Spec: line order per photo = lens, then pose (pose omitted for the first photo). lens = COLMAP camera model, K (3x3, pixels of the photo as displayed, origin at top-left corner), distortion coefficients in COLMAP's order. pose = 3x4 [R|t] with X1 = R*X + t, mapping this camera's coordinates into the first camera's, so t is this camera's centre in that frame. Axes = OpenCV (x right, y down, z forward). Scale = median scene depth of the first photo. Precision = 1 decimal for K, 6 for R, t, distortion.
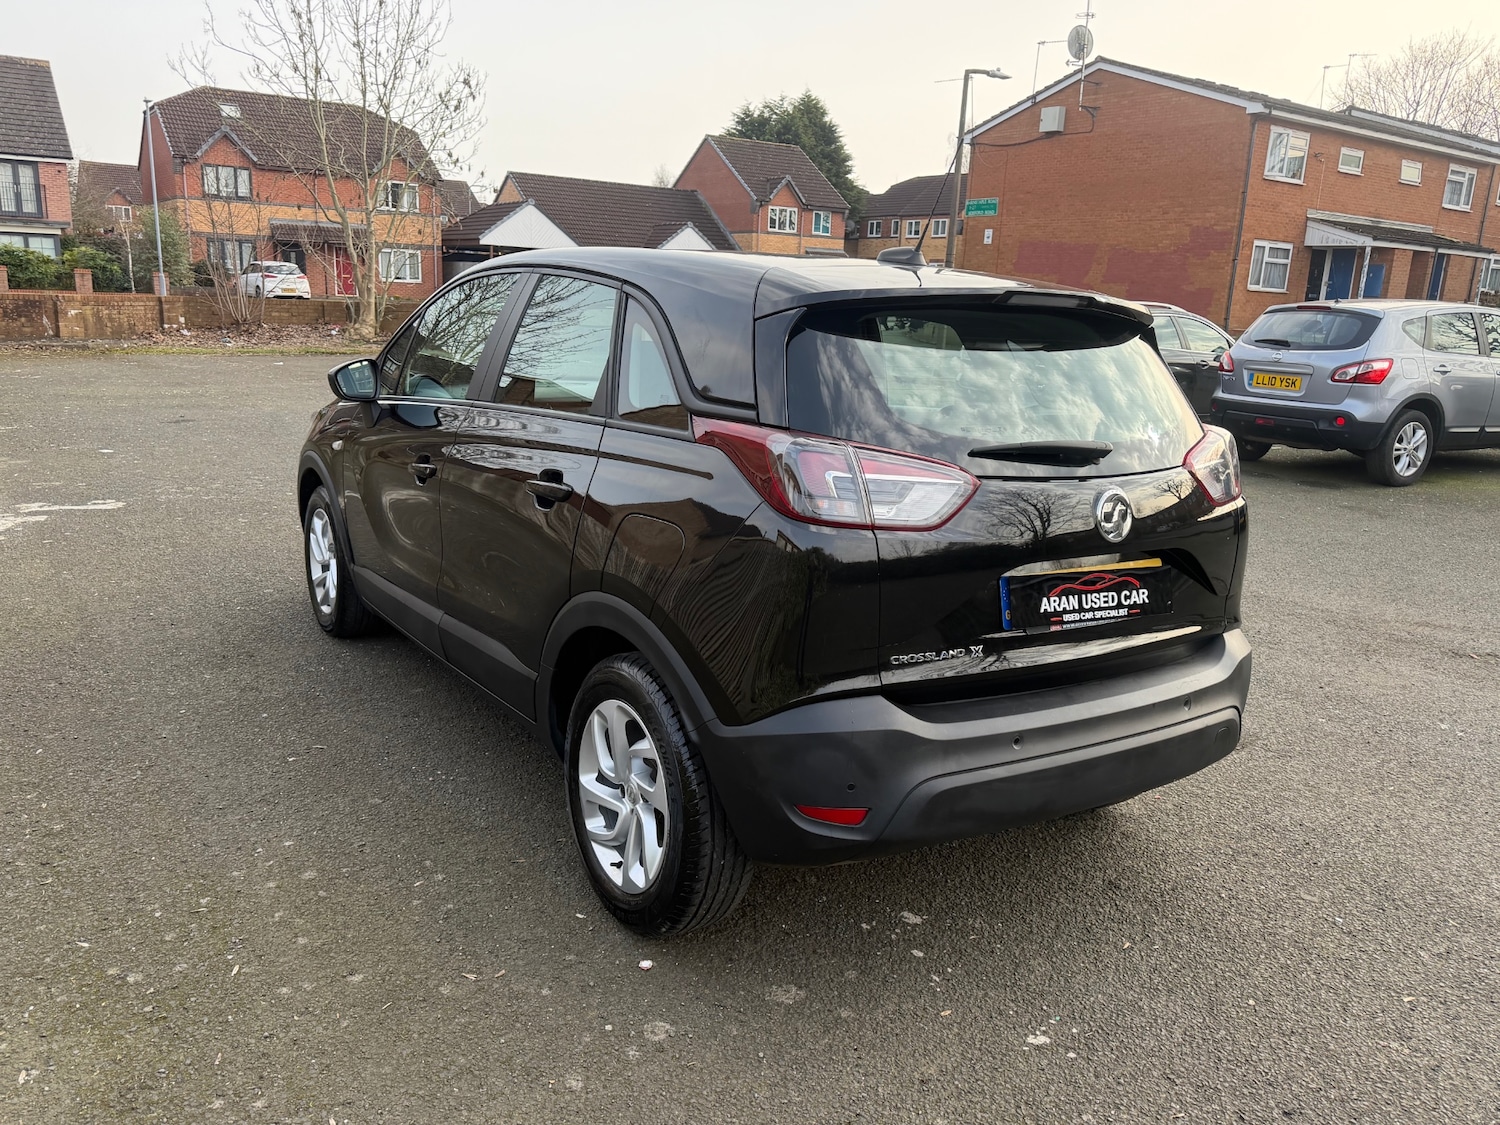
lens RADIAL K [[1071.1, 0, 745.7], [0, 1071.1, 579.4], [0, 0, 1]] dist [0.027943, -0.031619]
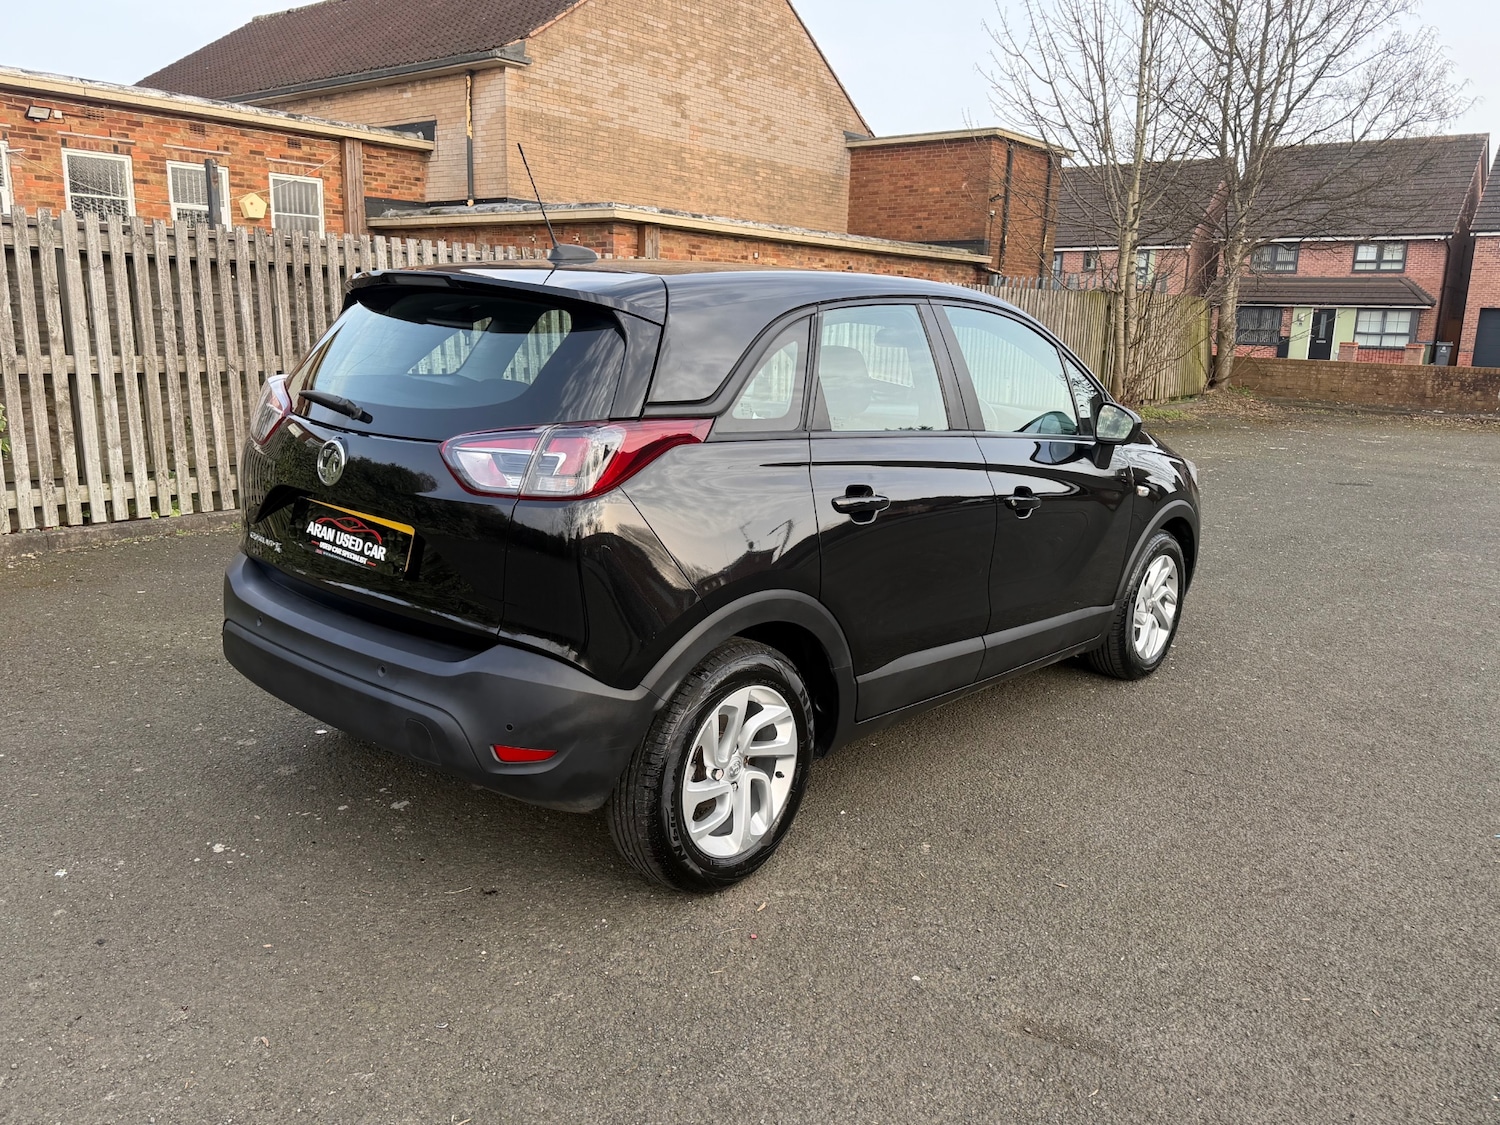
lens RADIAL K [[1184.1, 0, 901.2], [0, 1184.1, 559.7], [0, 0, 1]] dist [0.138760, -0.315841]
pose [[0.311172, 0.146801, -0.938947, 1.656512], [-0.254695, 0.964737, 0.066426, -0.188983], [0.915589, 0.218475, 0.337589, 1.083728]]
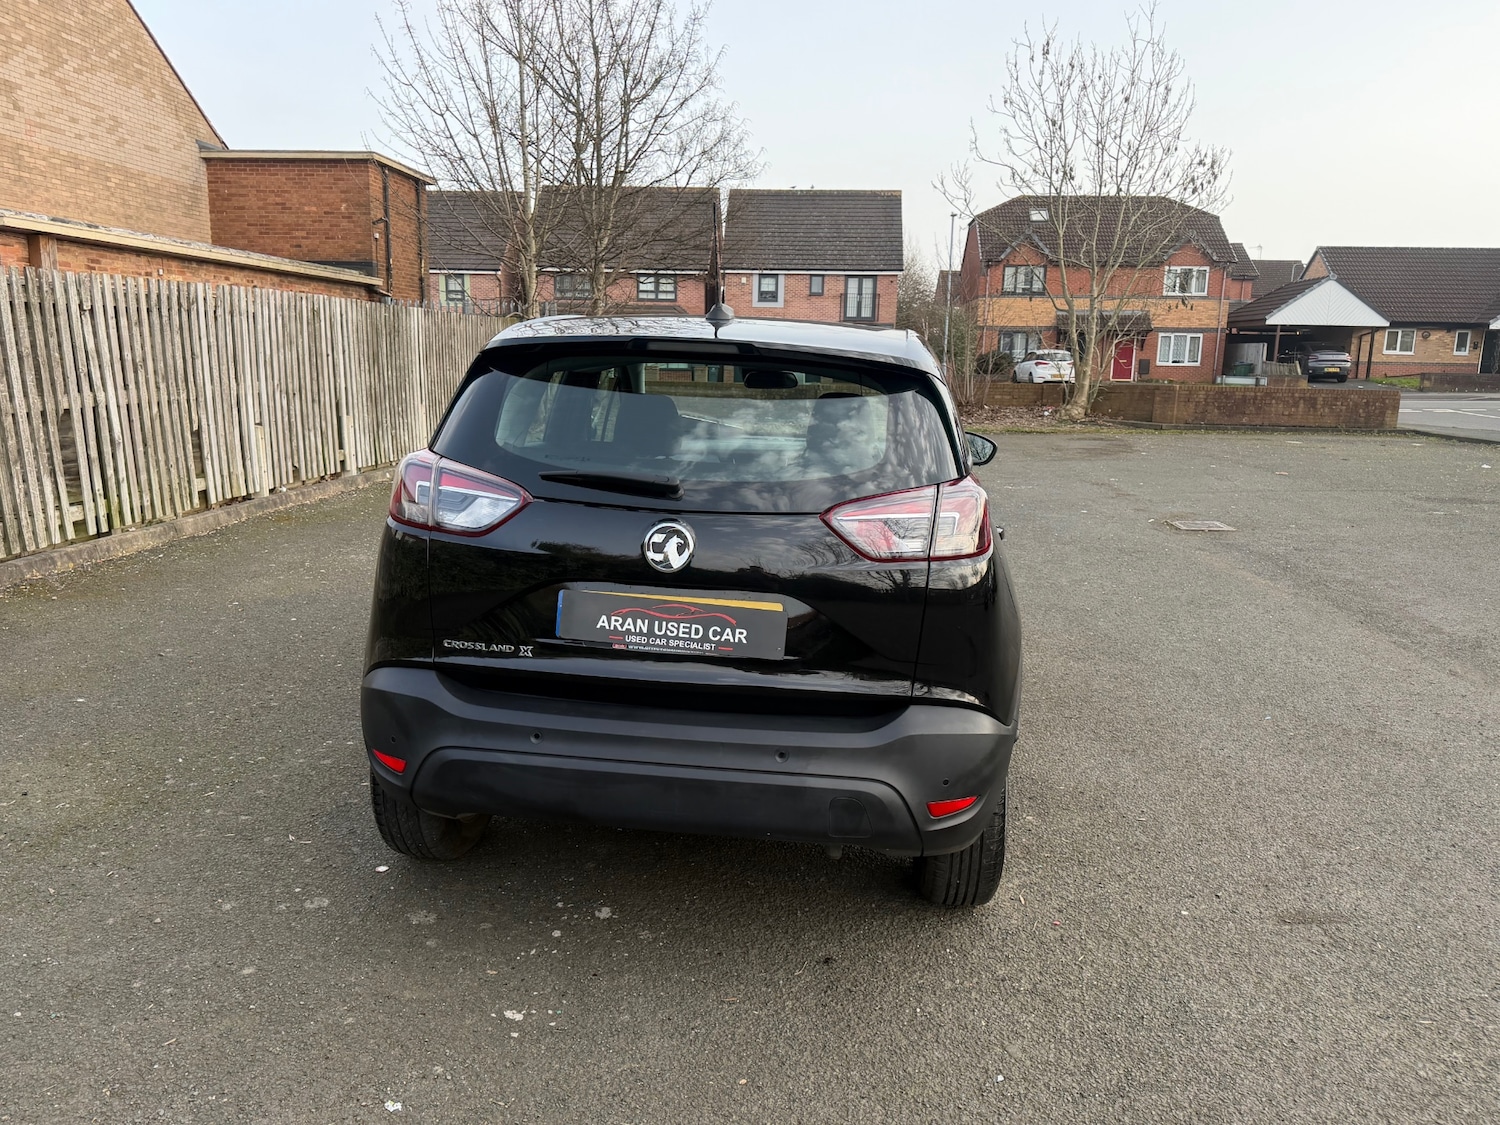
lens RADIAL K [[1071.1, 0, 745.7], [0, 1071.1, 579.4], [0, 0, 1]] dist [0.027943, -0.031619]
pose [[0.780951, 0.101958, -0.616214, 0.986472], [-0.147557, 0.988777, -0.023403, -0.013766], [0.606912, 0.109203, 0.787231, 0.218534]]
